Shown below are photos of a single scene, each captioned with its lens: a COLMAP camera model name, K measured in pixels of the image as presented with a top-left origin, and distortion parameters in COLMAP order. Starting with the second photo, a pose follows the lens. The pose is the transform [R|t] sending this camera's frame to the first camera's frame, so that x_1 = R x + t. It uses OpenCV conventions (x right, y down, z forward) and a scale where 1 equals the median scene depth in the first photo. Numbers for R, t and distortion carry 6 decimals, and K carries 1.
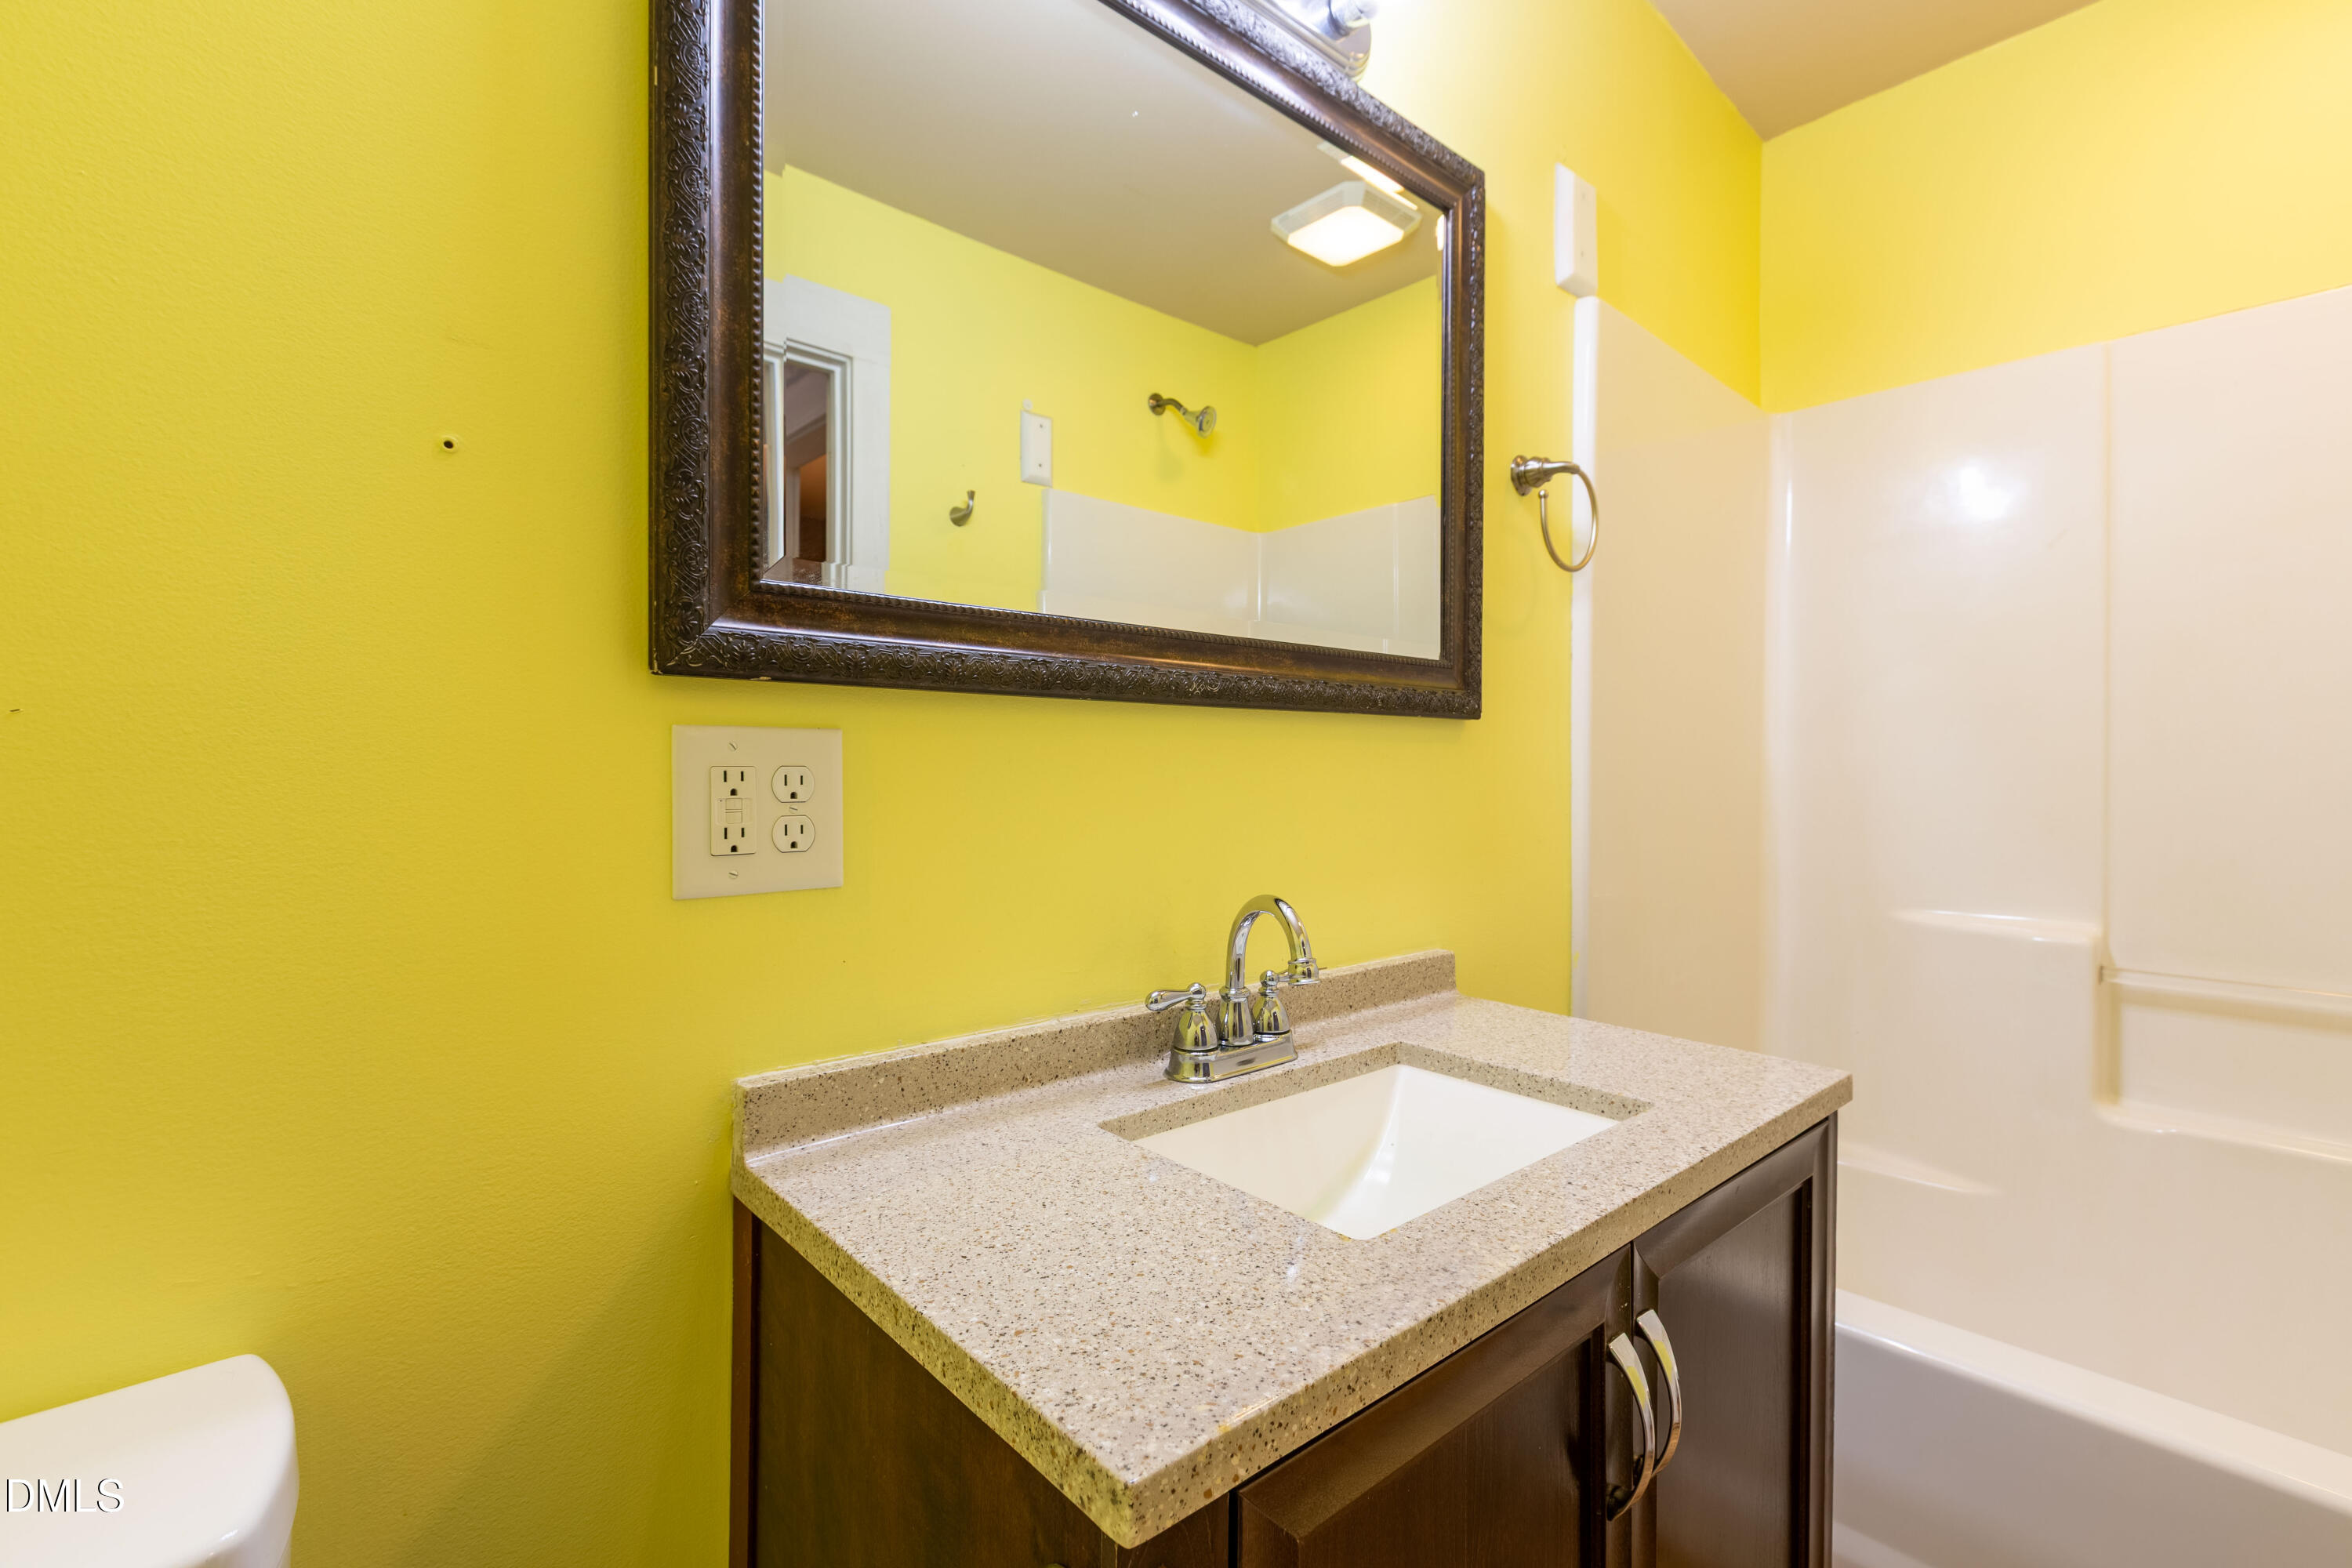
lens RADIAL K [[1043.3, 0, 1174.6], [0, 1043.3, 794.4], [0, 0, 1]] dist [-0.008969, 0.002955]
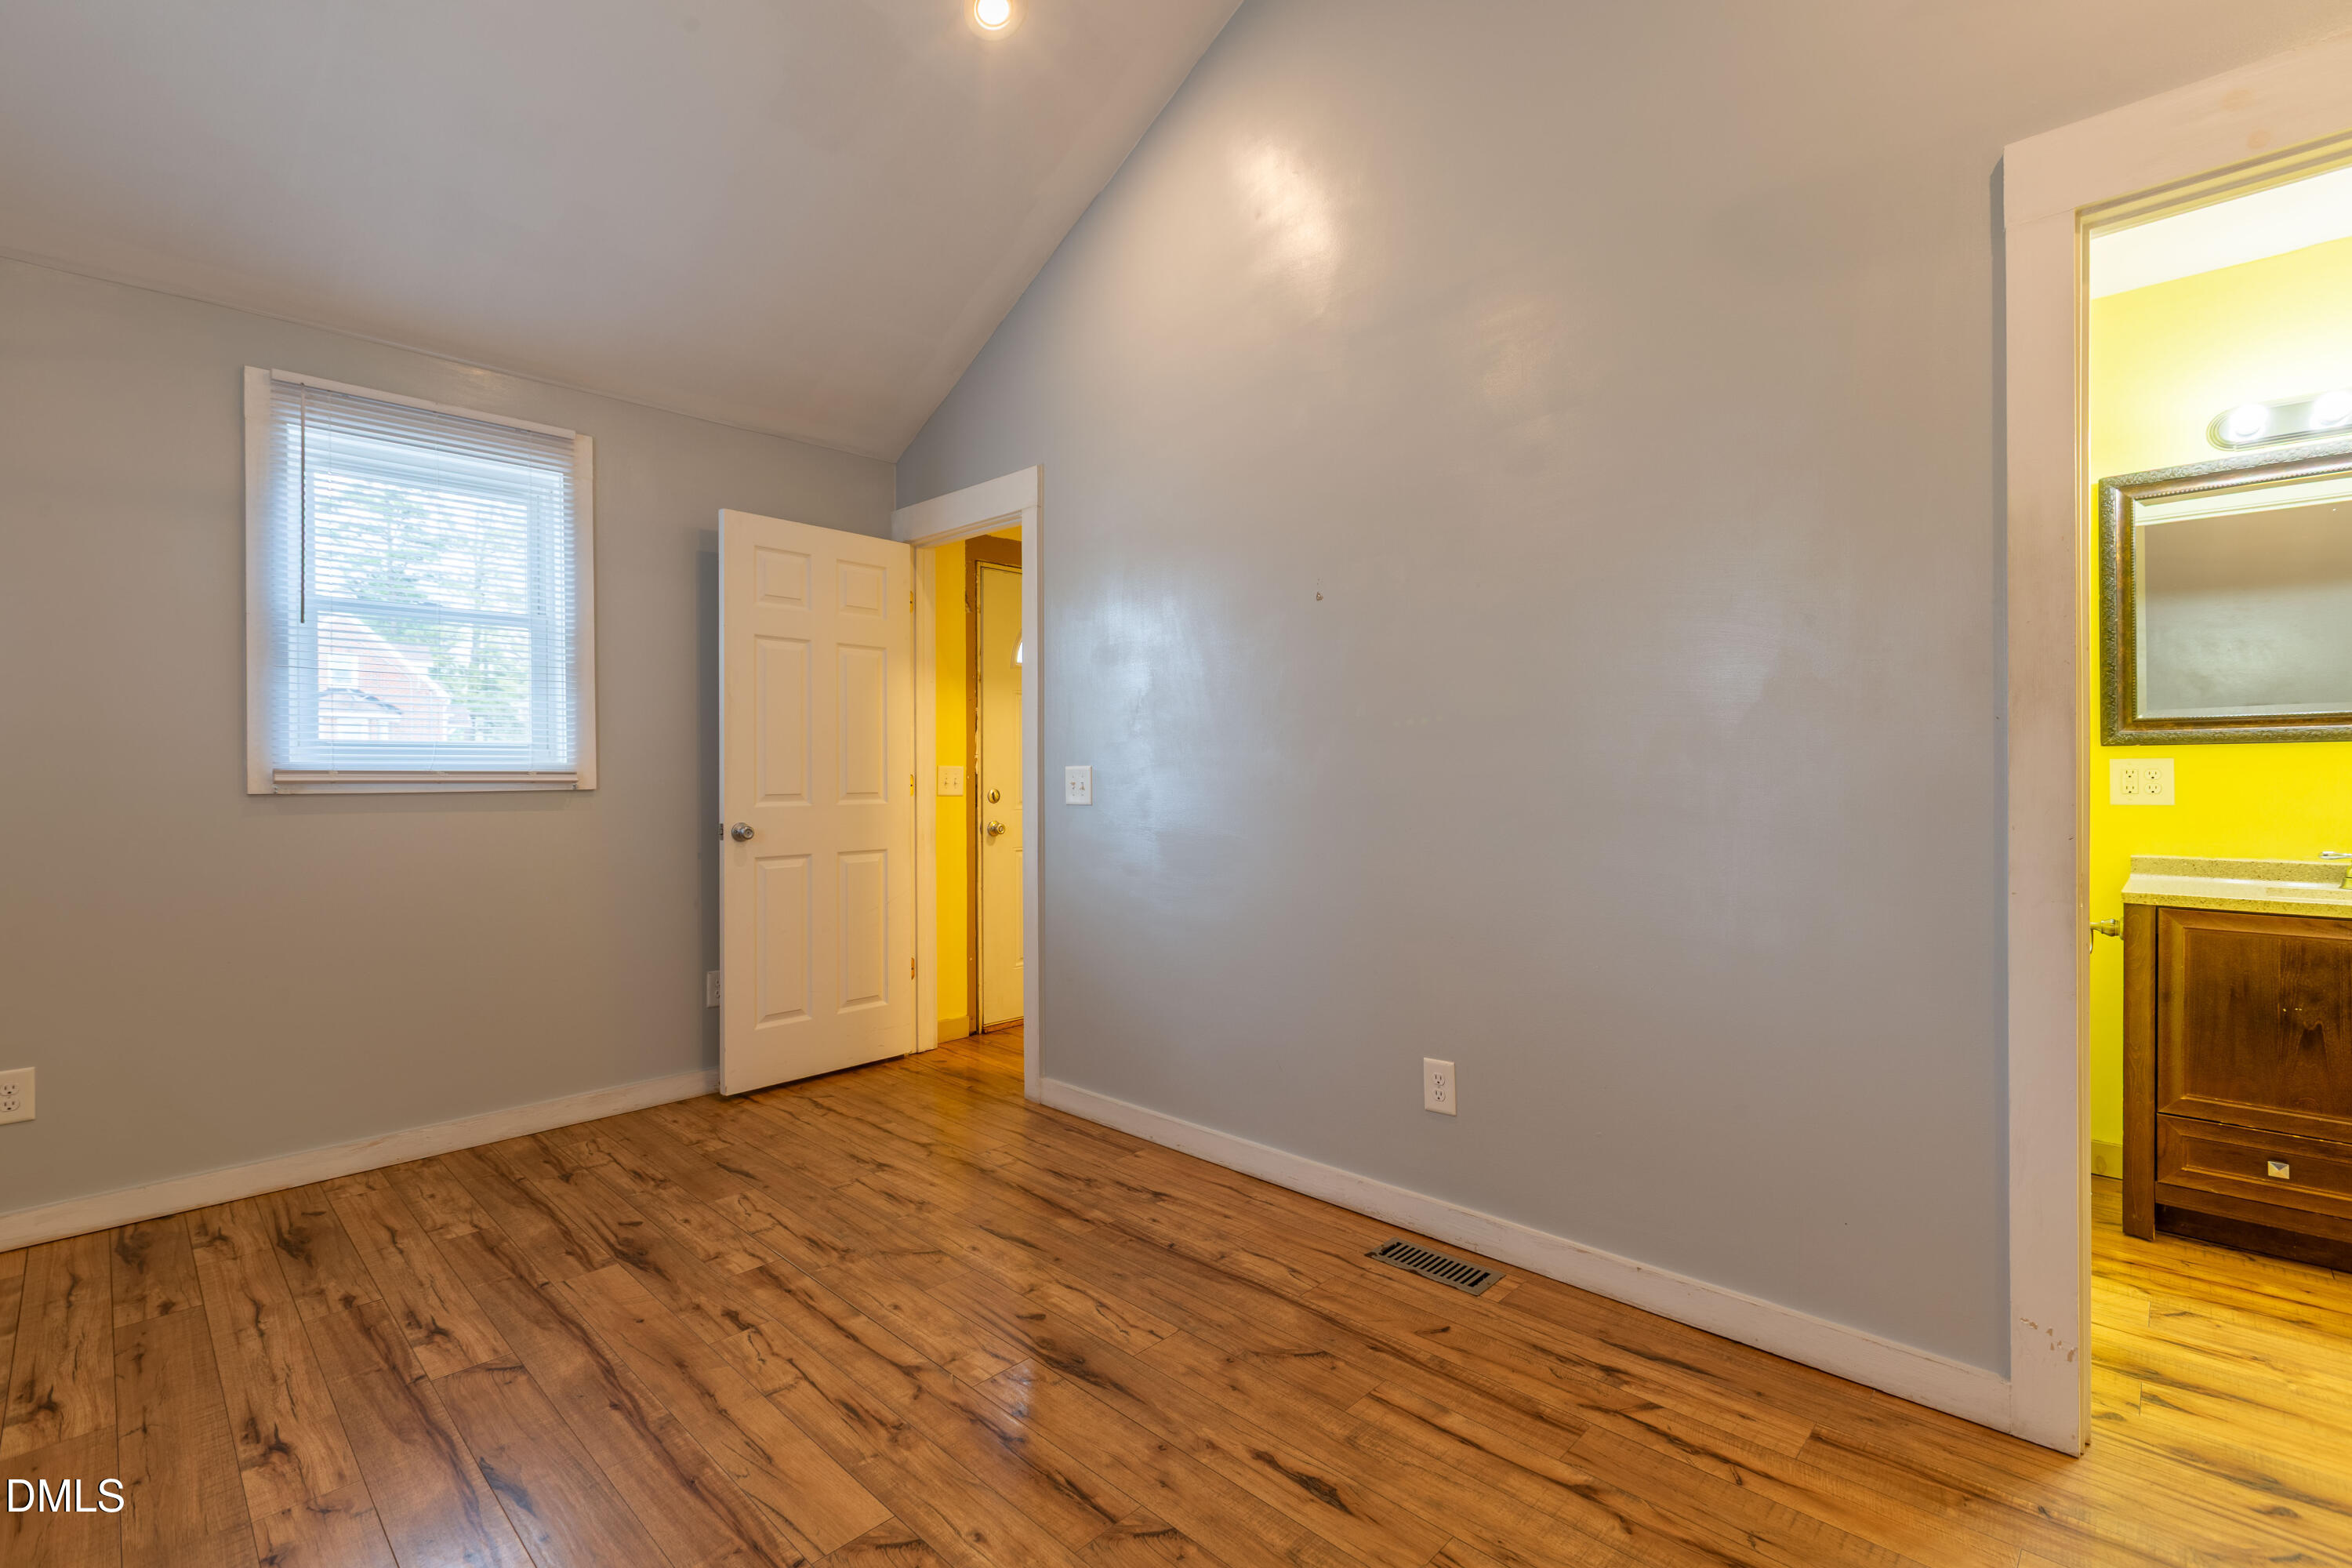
lens RADIAL K [[1043.3, 0, 1173.6], [0, 1043.3, 778.1], [0, 0, 1]] dist [-0.008969, 0.002955]
pose [[0.079772, -0.000399, -0.996813, 2.289416], [-0.011111, 0.999937, -0.001290, 0.035720], [0.996751, 0.011178, 0.079762, -2.052835]]
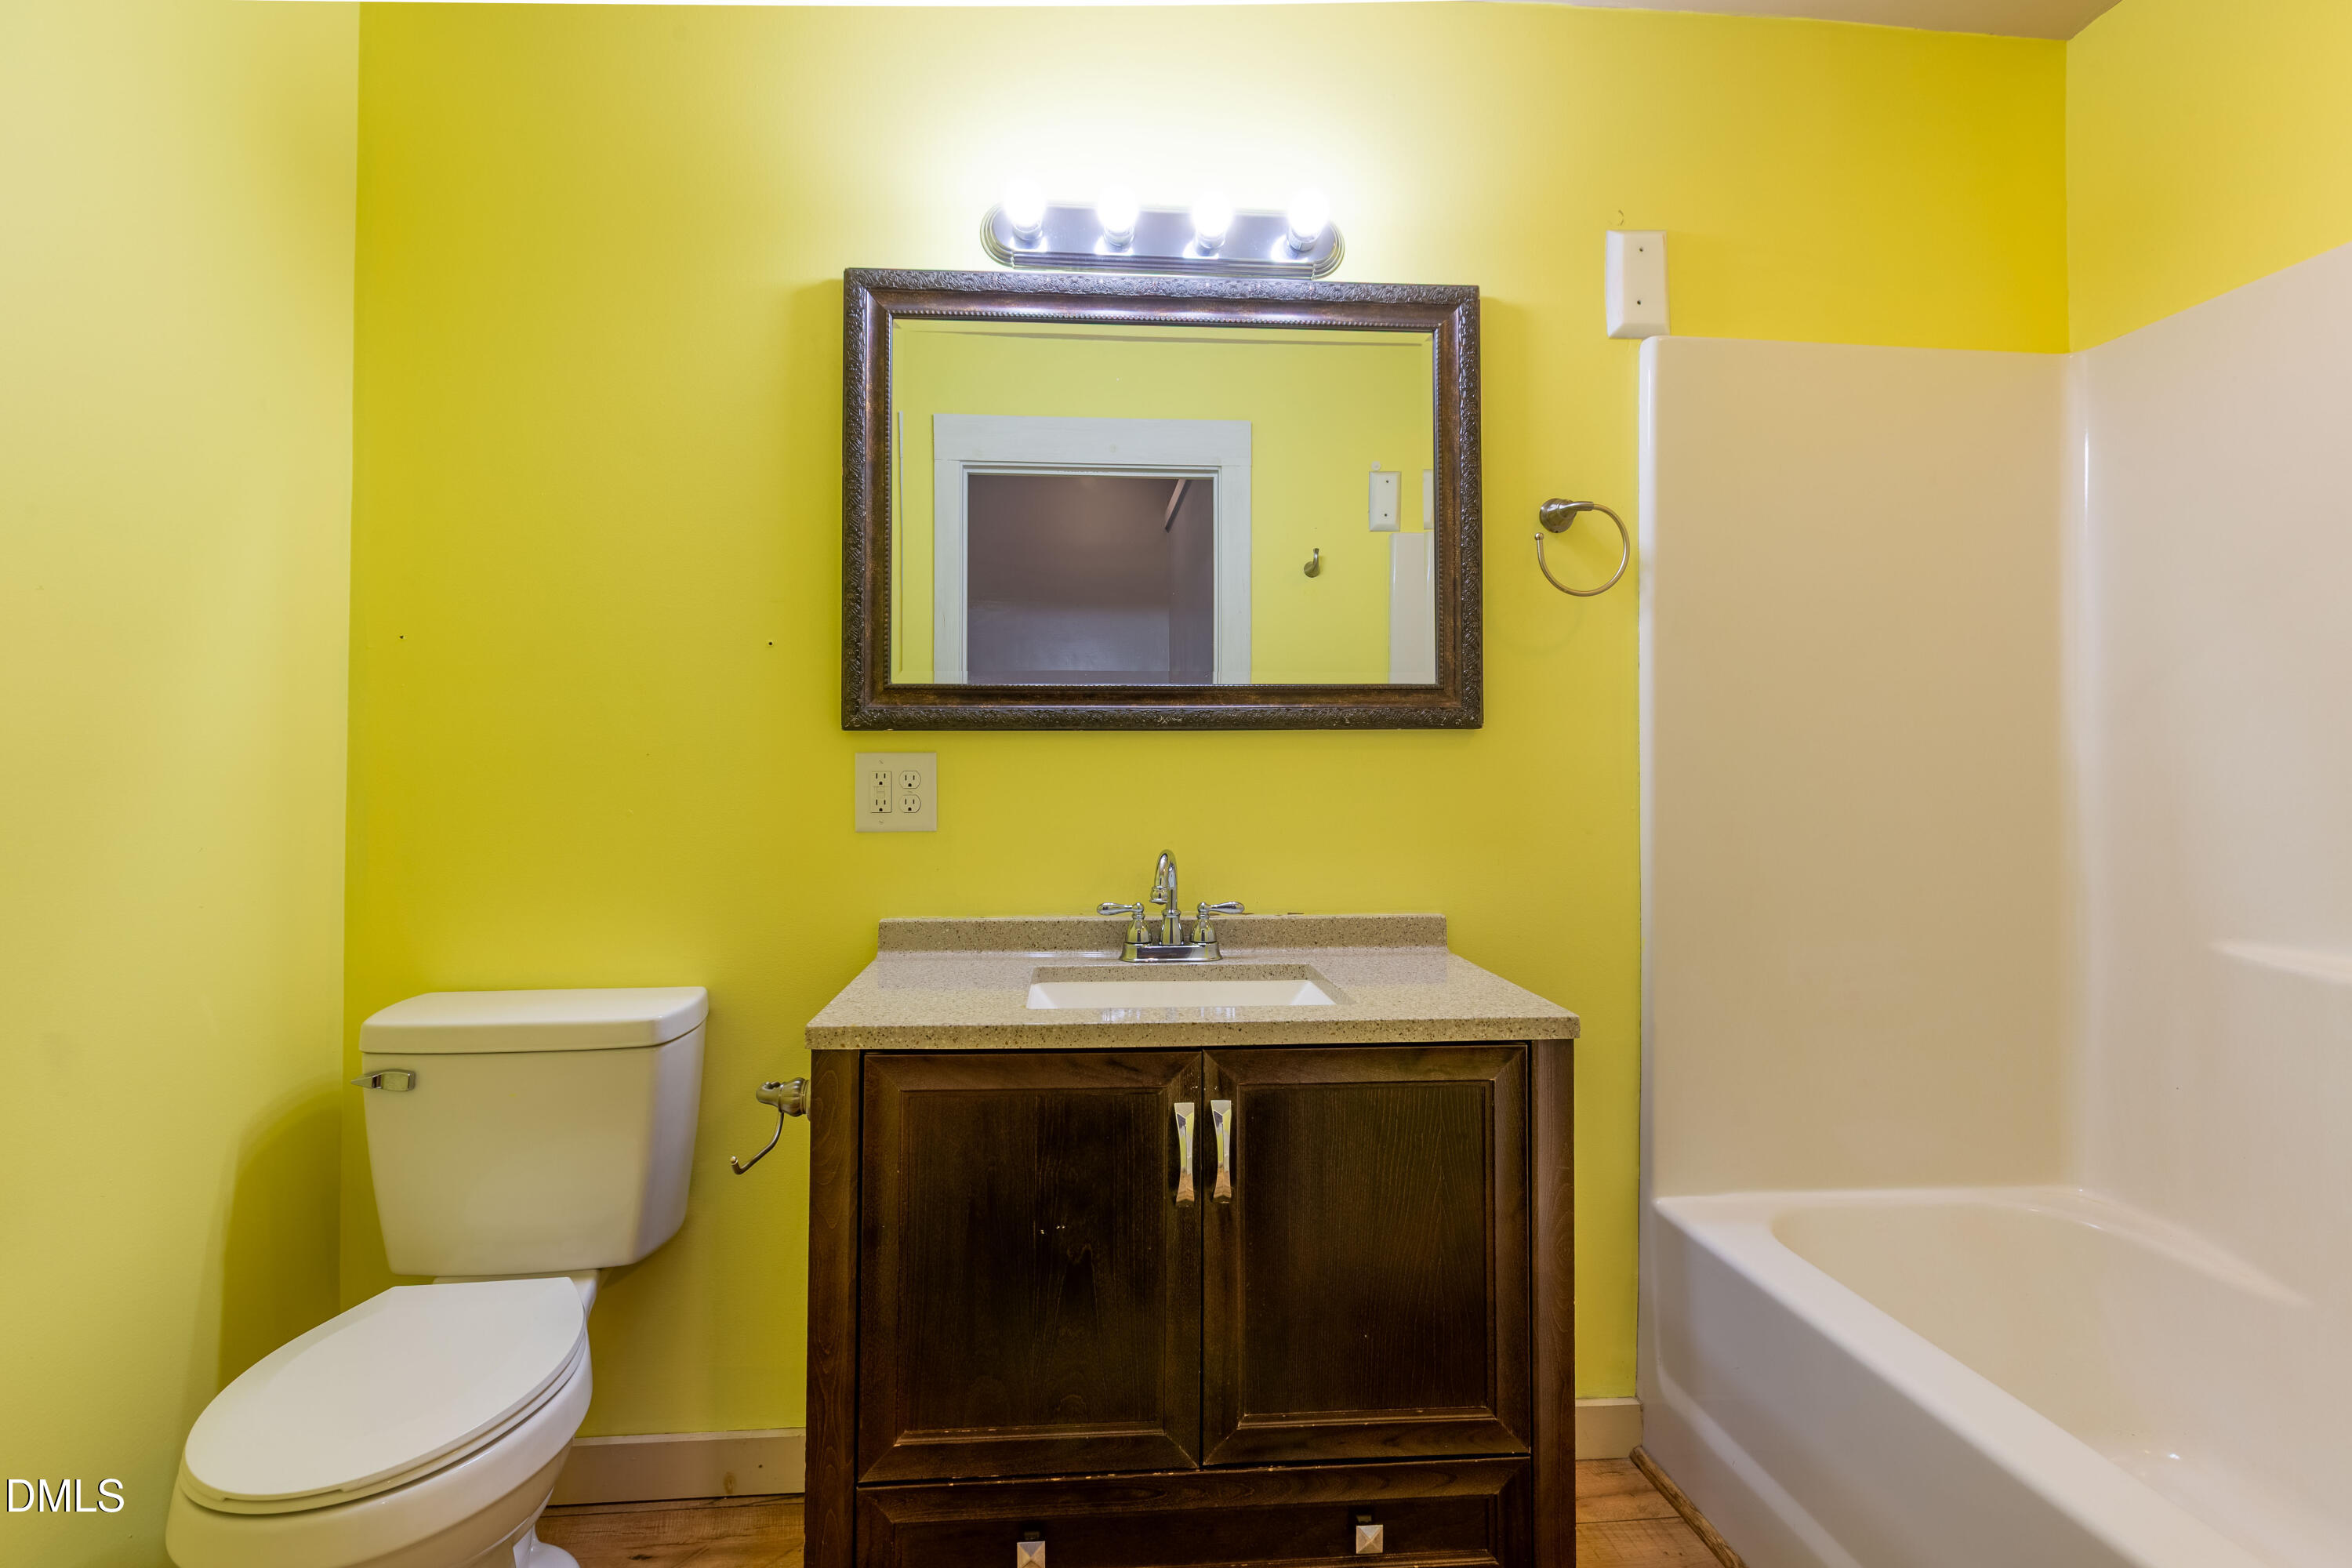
lens RADIAL K [[1043.3, 0, 1135.6], [0, 1043.3, 769.8], [0, 0, 1]] dist [-0.008969, 0.002955]
pose [[0.795492, -0.006899, -0.605925, 1.004380], [-0.009631, 0.999665, -0.024026, 0.013062], [0.605887, 0.024949, 0.795159, -0.301382]]
